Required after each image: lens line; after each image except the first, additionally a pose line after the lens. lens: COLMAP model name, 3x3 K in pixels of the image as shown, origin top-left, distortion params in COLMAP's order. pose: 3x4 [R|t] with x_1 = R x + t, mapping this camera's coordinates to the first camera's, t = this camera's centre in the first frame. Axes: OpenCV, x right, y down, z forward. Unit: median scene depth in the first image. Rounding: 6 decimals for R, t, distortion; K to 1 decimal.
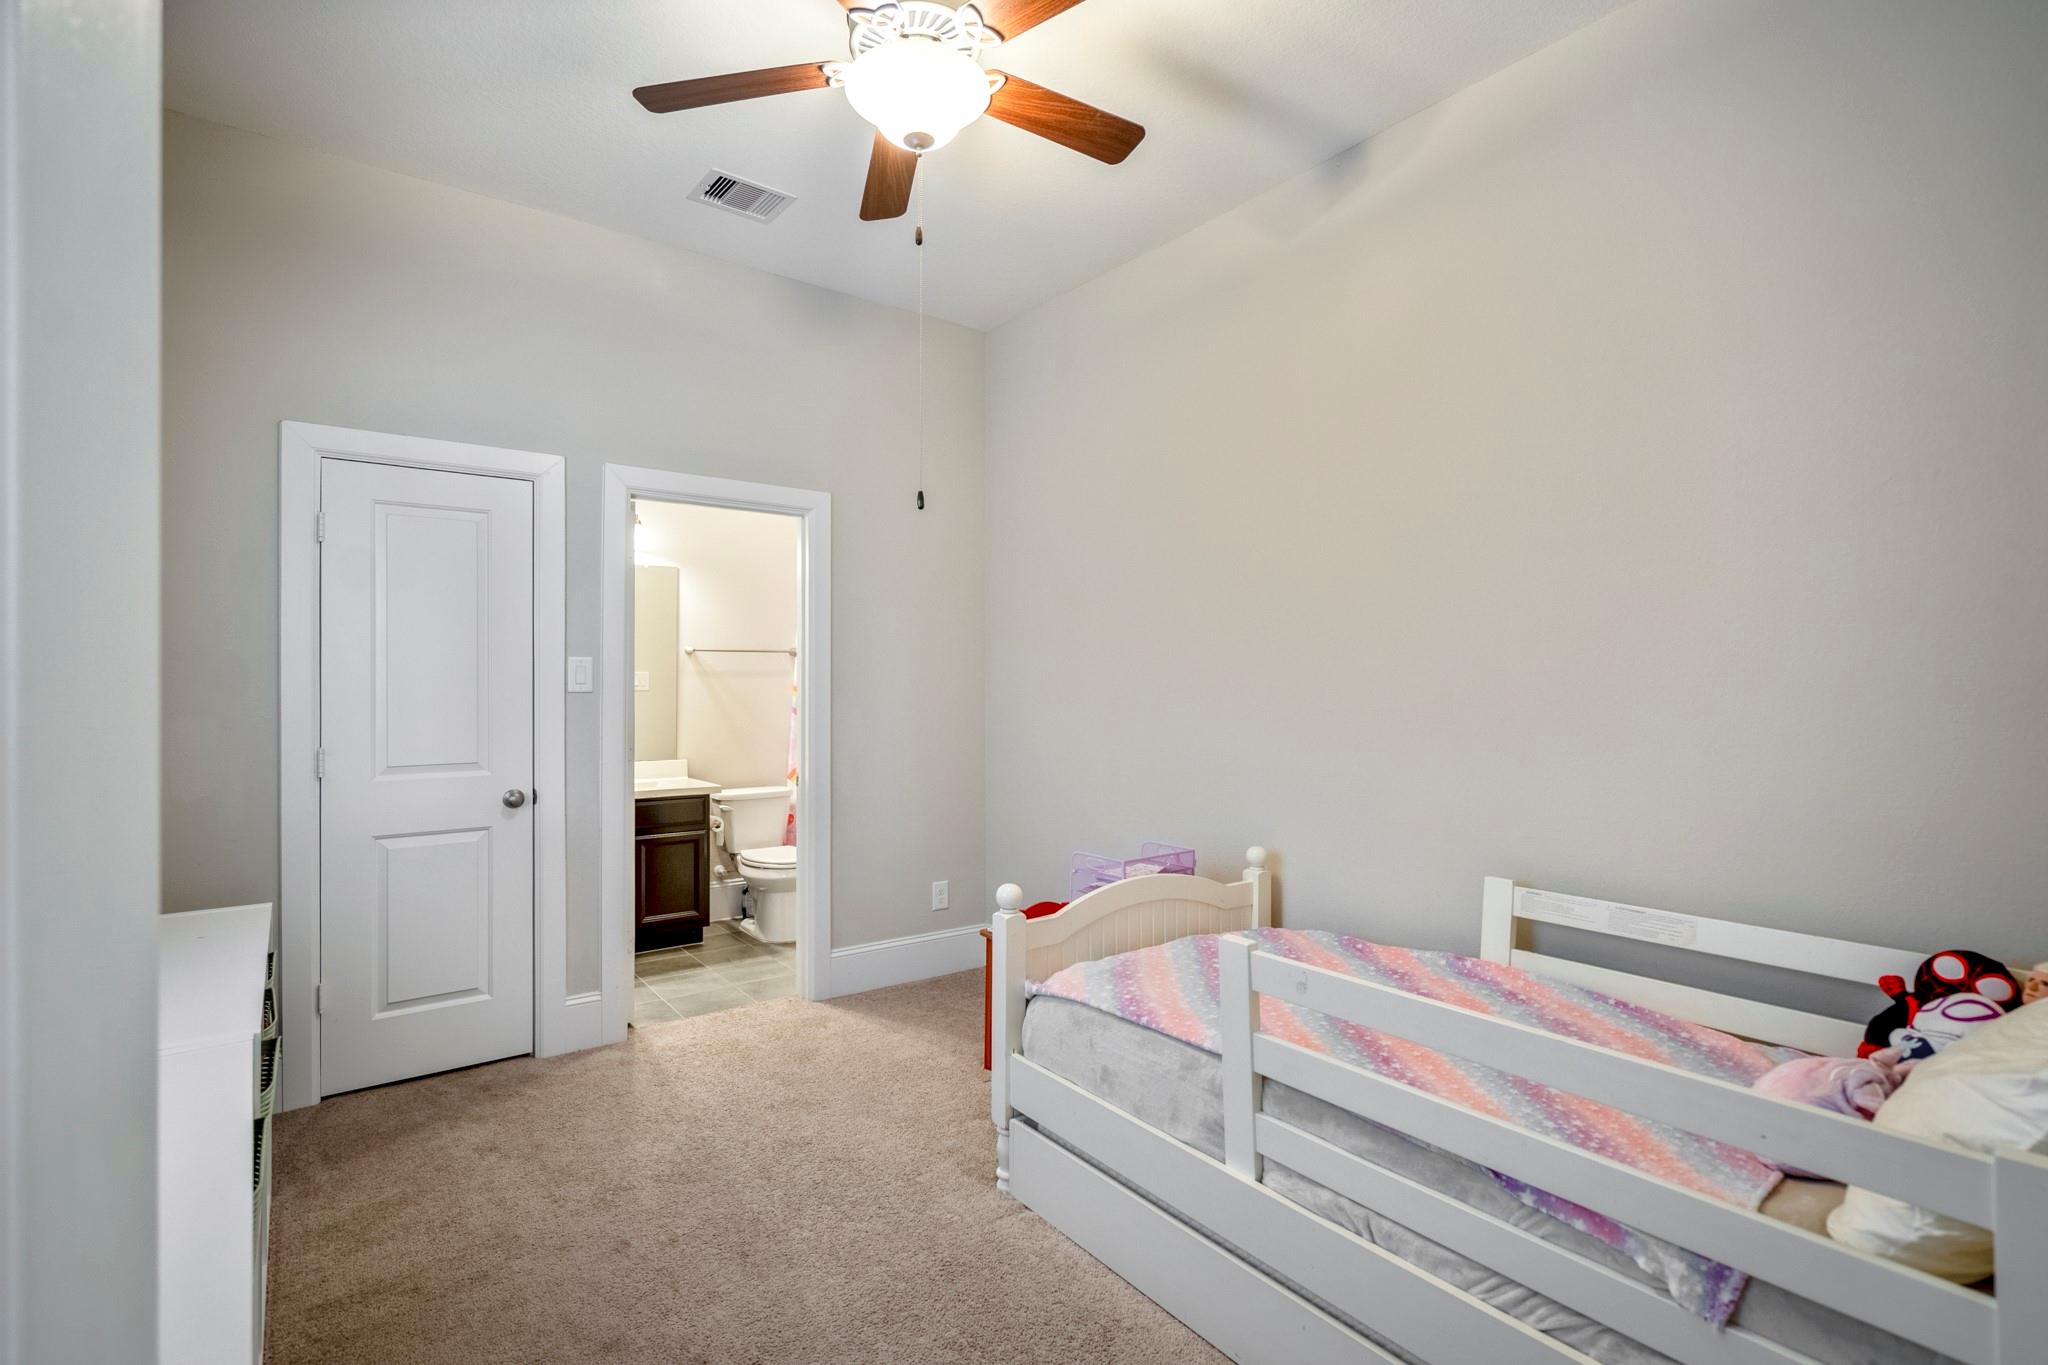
lens RADIAL K [[964.7, 0, 1019.2], [0, 964.7, 675.6], [0, 0, 1]] dist [-0.051329, 0.016677]
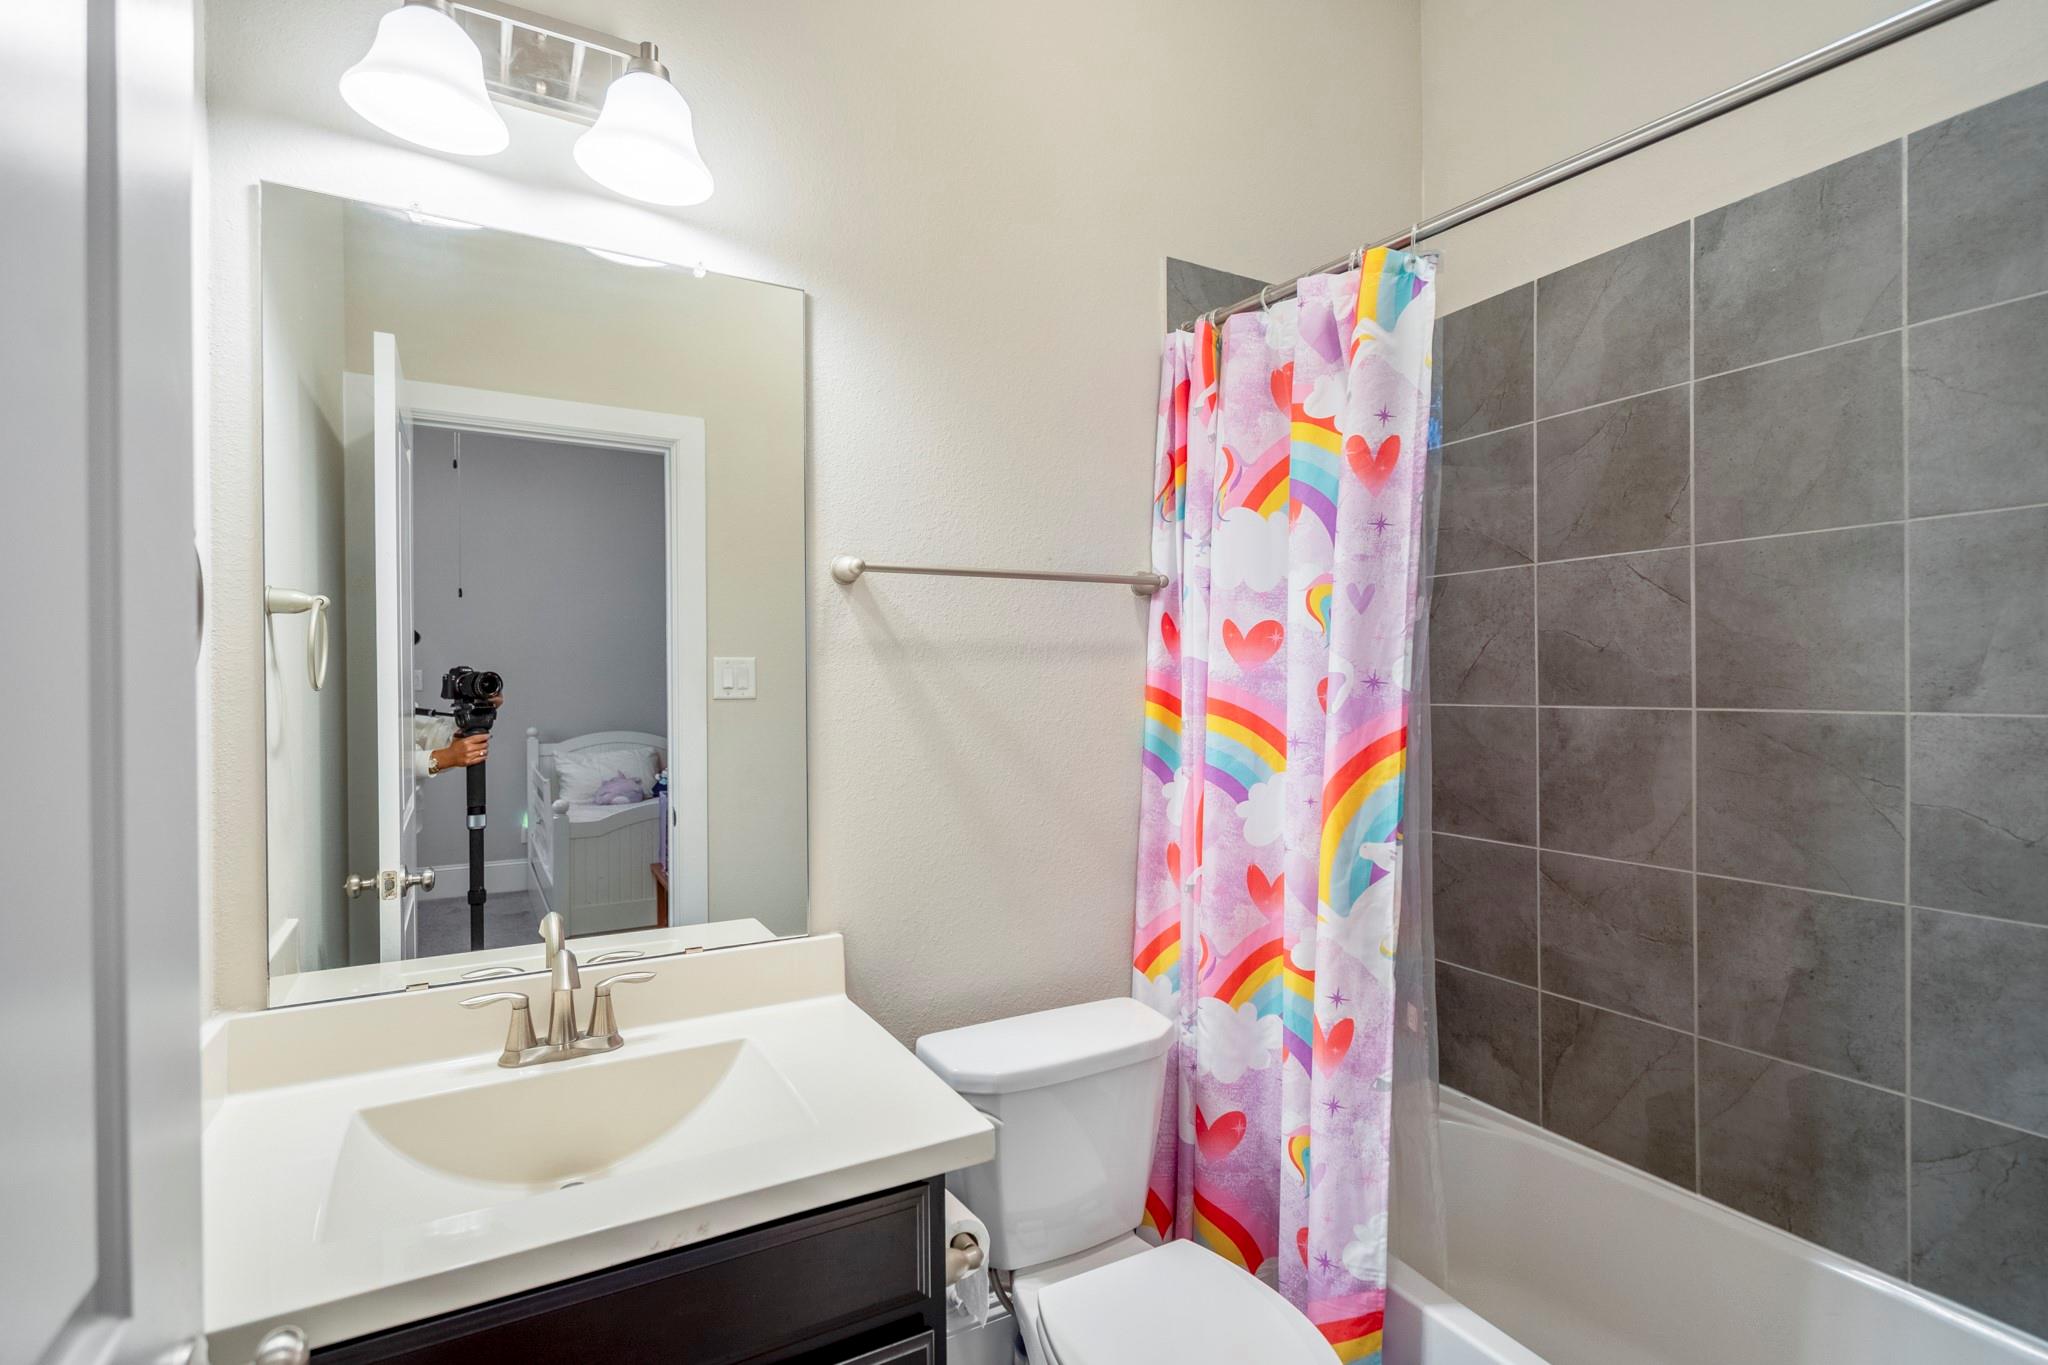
lens RADIAL K [[964.7, 0, 1031.8], [0, 964.7, 686.4], [0, 0, 1]] dist [-0.051329, 0.016677]
pose [[0.989604, -0.002656, -0.143794, -0.241549], [0.003633, 0.999972, 0.006530, 0.008465], [0.143772, -0.006984, 0.989586, 0.705351]]
